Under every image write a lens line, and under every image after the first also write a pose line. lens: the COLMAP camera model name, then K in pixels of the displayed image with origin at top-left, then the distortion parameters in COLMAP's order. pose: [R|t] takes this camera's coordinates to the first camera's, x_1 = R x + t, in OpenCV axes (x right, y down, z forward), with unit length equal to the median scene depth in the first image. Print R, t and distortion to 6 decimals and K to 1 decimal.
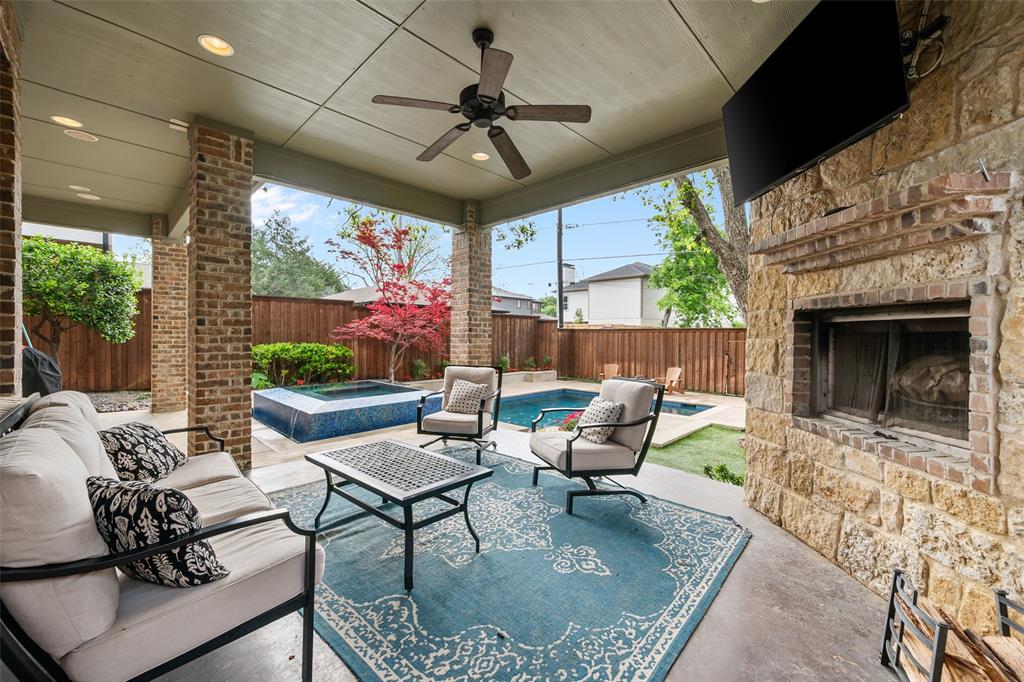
lens RADIAL K [[405.5, 0, 511.7], [0, 405.5, 338.6], [0, 0, 1]] dist [0.000382, 0.000389]
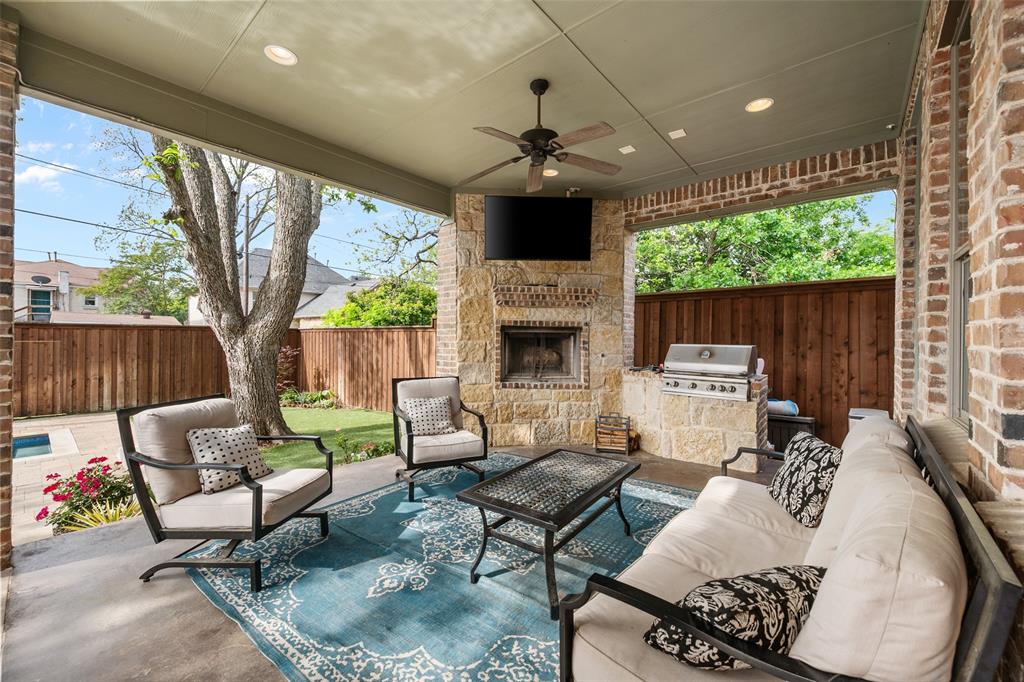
lens RADIAL K [[405.5, 0, 505.6], [0, 405.5, 337.8], [0, 0, 1]] dist [0.000382, 0.000389]
pose [[-0.074151, -0.010133, 0.997196, -0.216786], [0.001007, 0.999947, 0.010236, -0.005940], [-0.997247, 0.001763, -0.074137, 0.210763]]
